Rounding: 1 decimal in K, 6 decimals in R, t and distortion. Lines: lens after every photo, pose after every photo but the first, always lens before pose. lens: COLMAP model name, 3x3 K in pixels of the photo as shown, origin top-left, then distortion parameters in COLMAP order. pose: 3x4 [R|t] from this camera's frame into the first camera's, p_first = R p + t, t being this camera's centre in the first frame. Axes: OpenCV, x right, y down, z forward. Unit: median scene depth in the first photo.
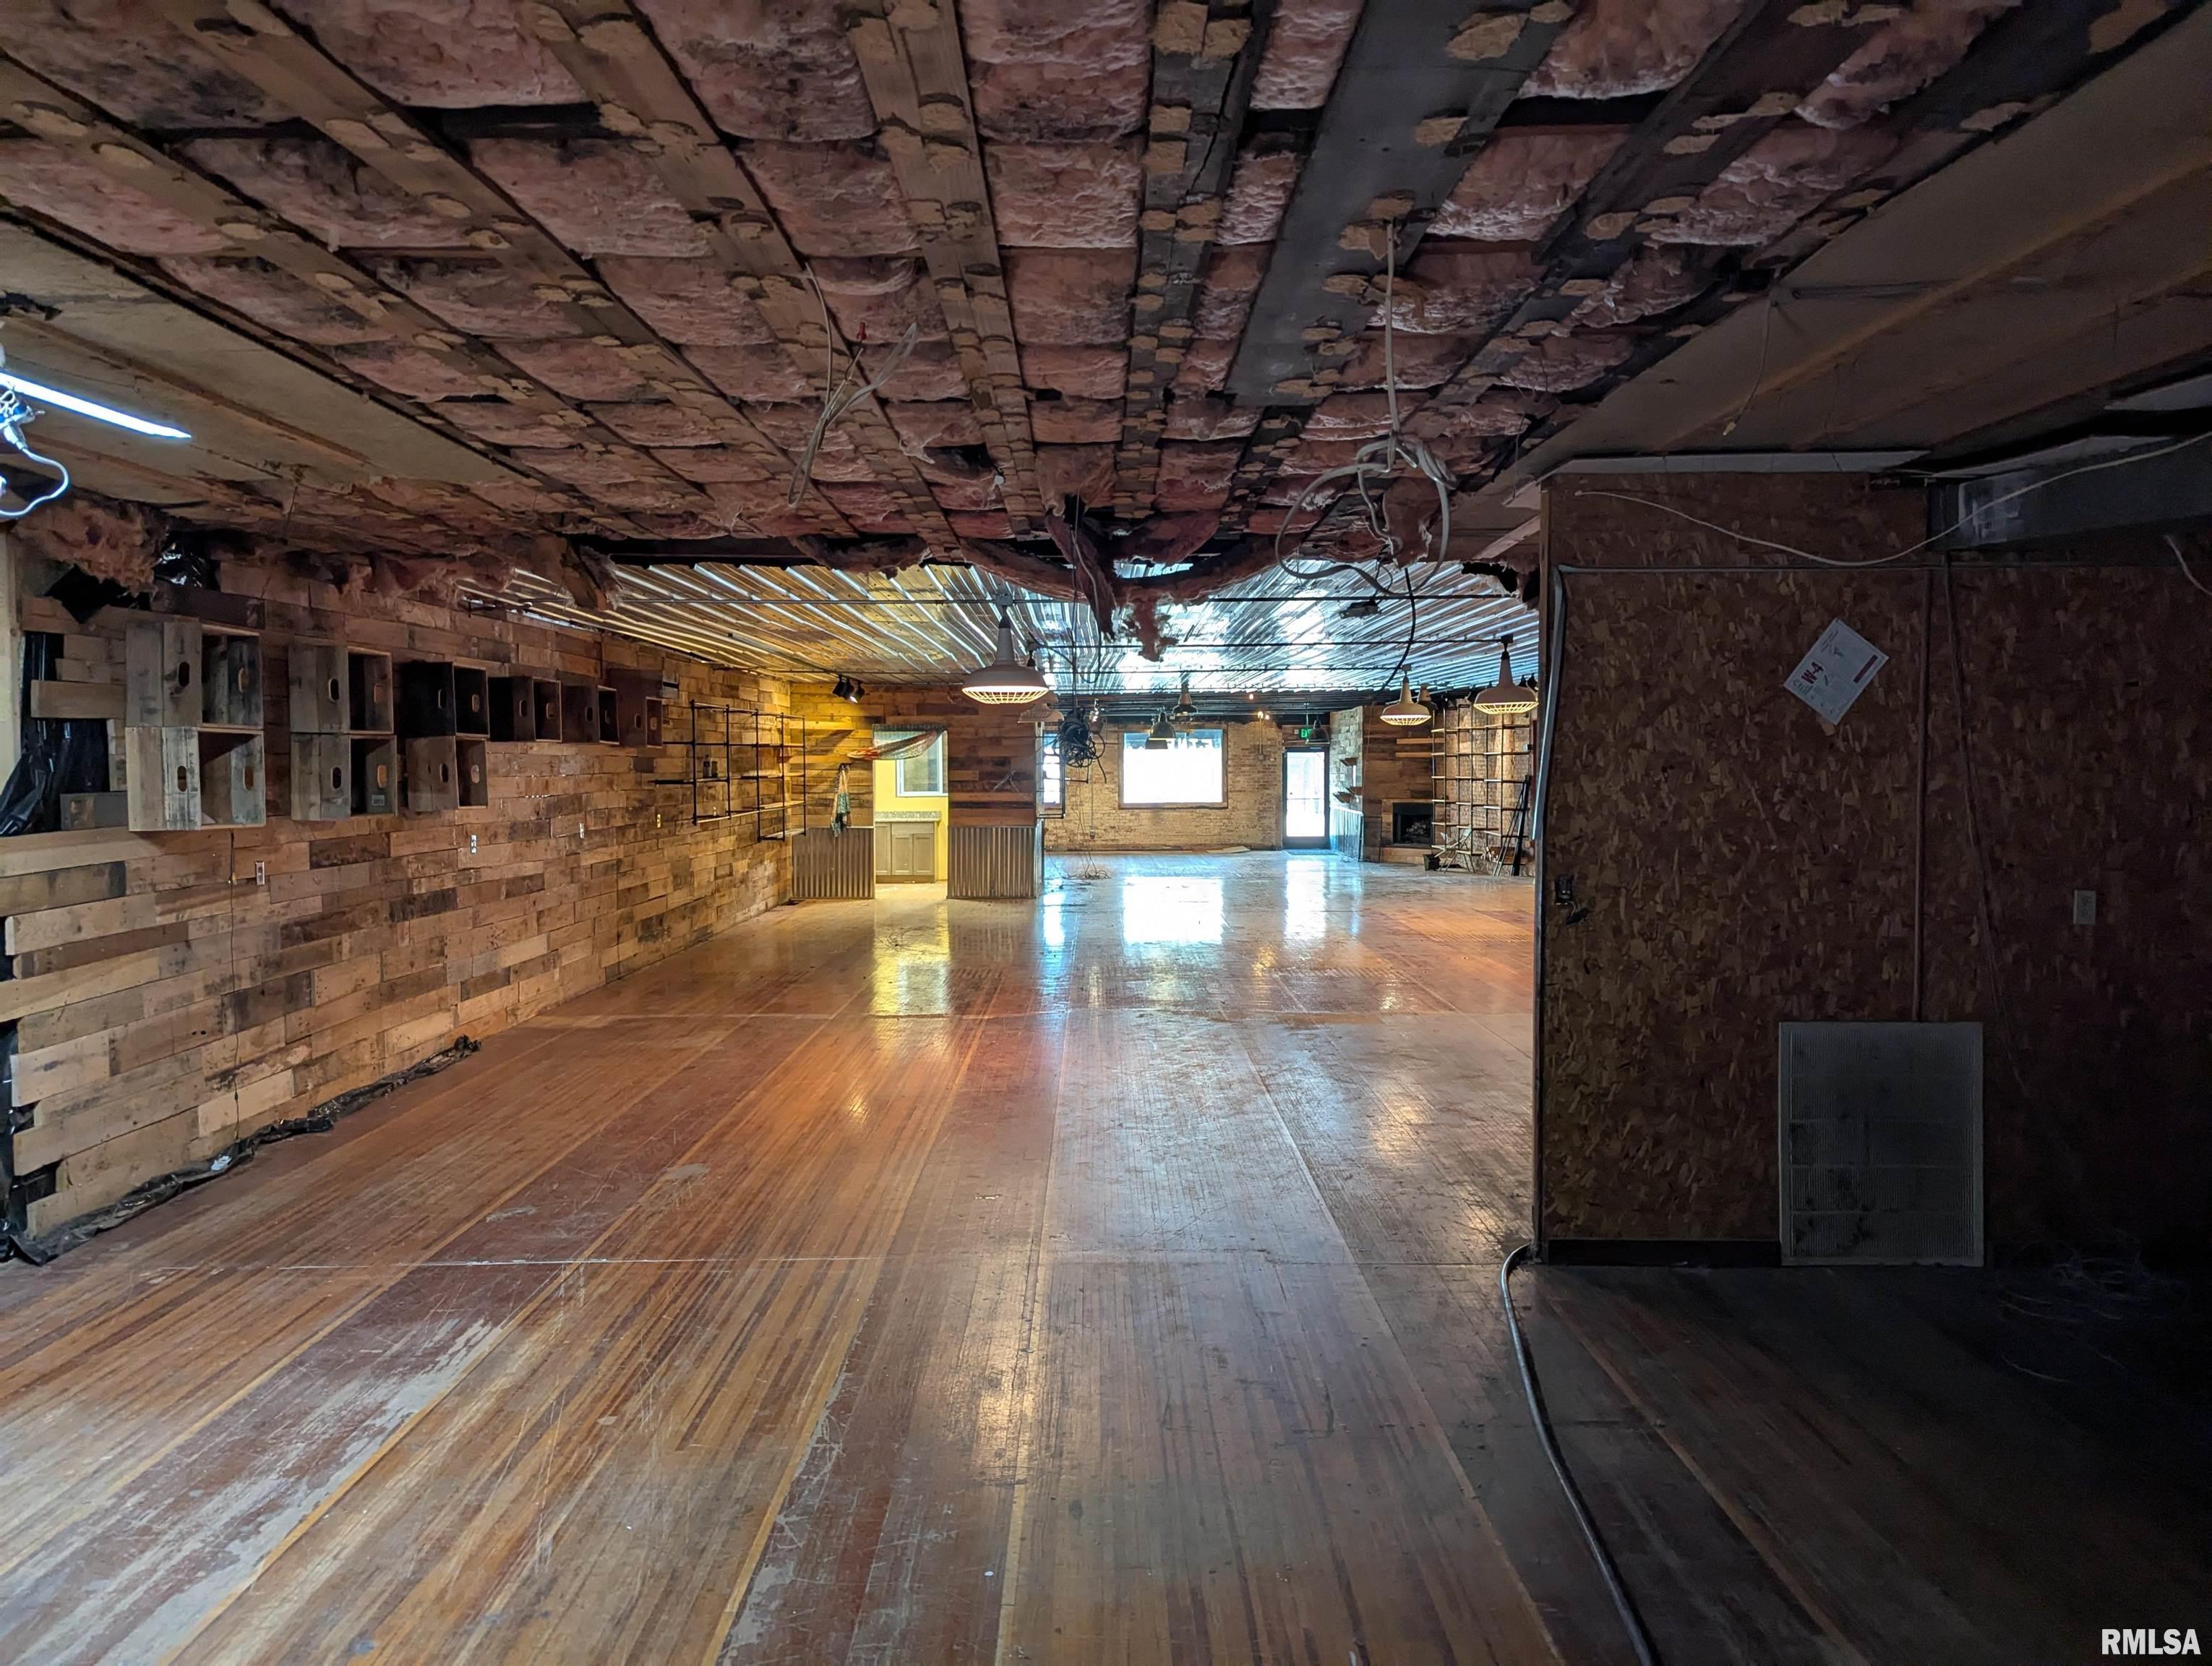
lens RADIAL K [[1548.7, 0, 1083.5], [0, 1548.7, 826.5], [0, 0, 1]] dist [0.090200, -0.101938]
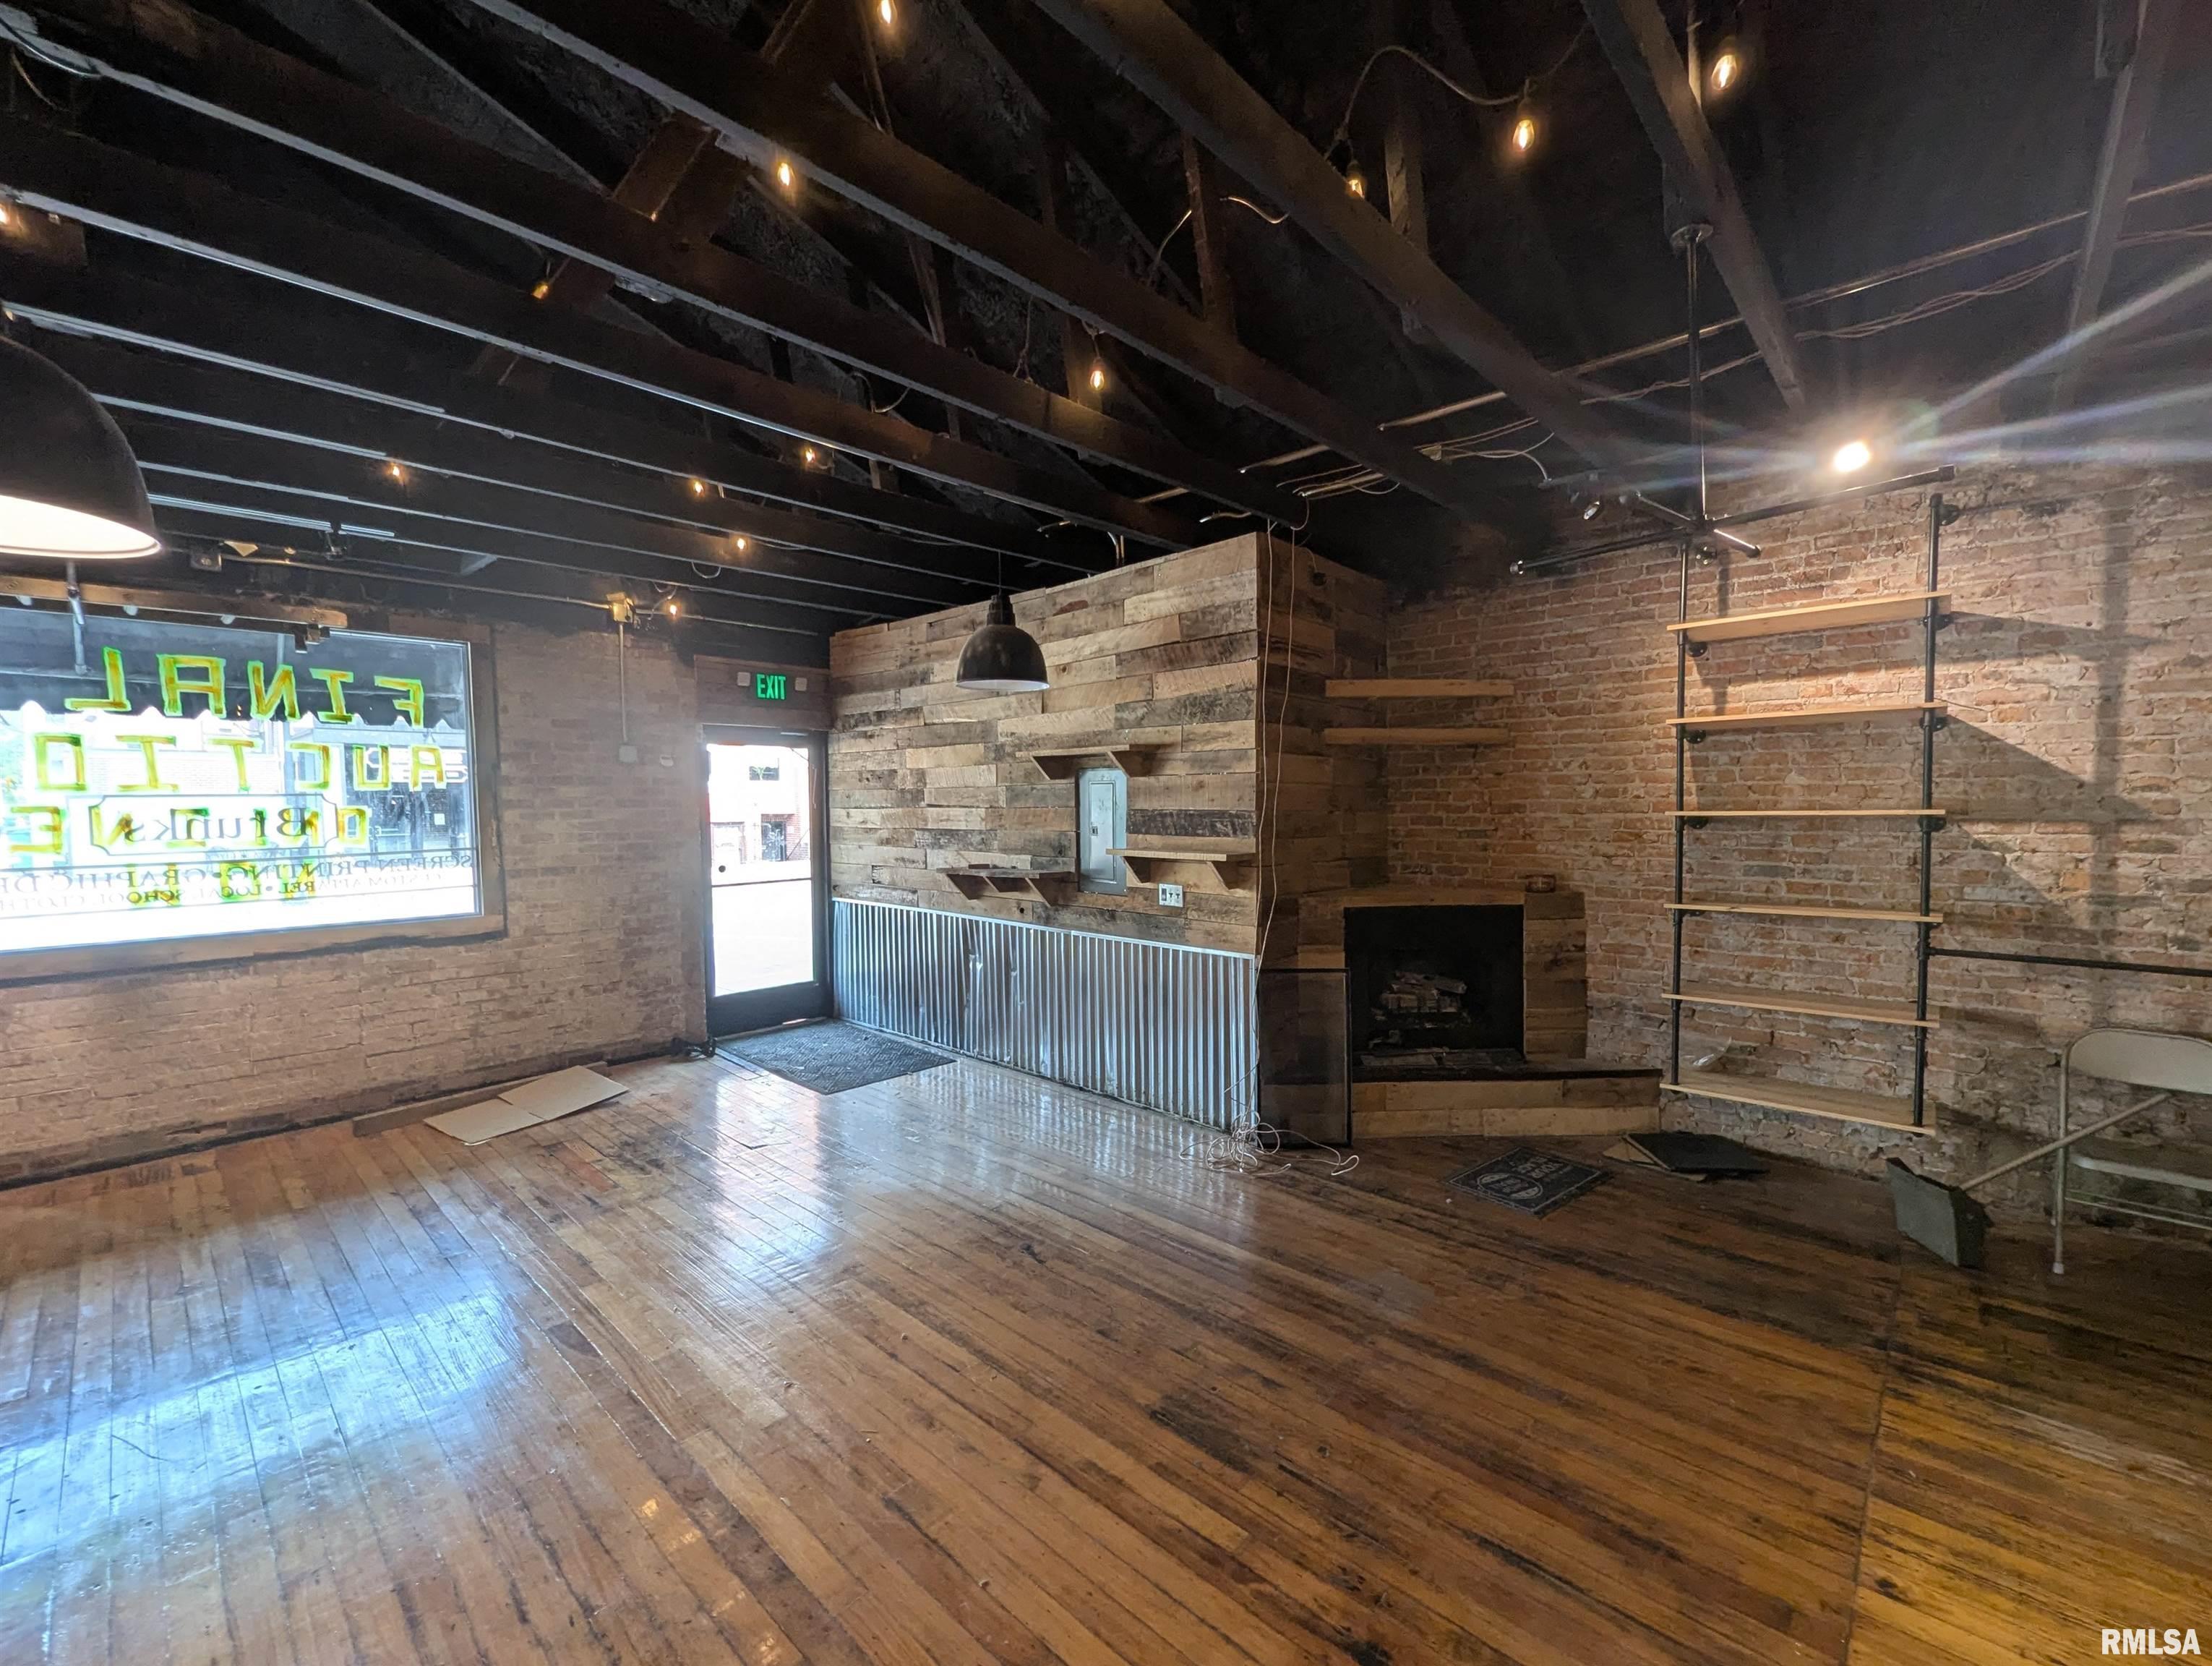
lens RADIAL K [[920.5, 0, 1111.8], [0, 920.5, 846.2], [0, 0, 1]] dist [0.001106, -0.001261]
pose [[0.676193, -0.035120, 0.735887, 0.052266], [0.032845, 0.999307, 0.017511, -0.030520], [-0.735992, 0.012329, 0.676878, 0.920625]]
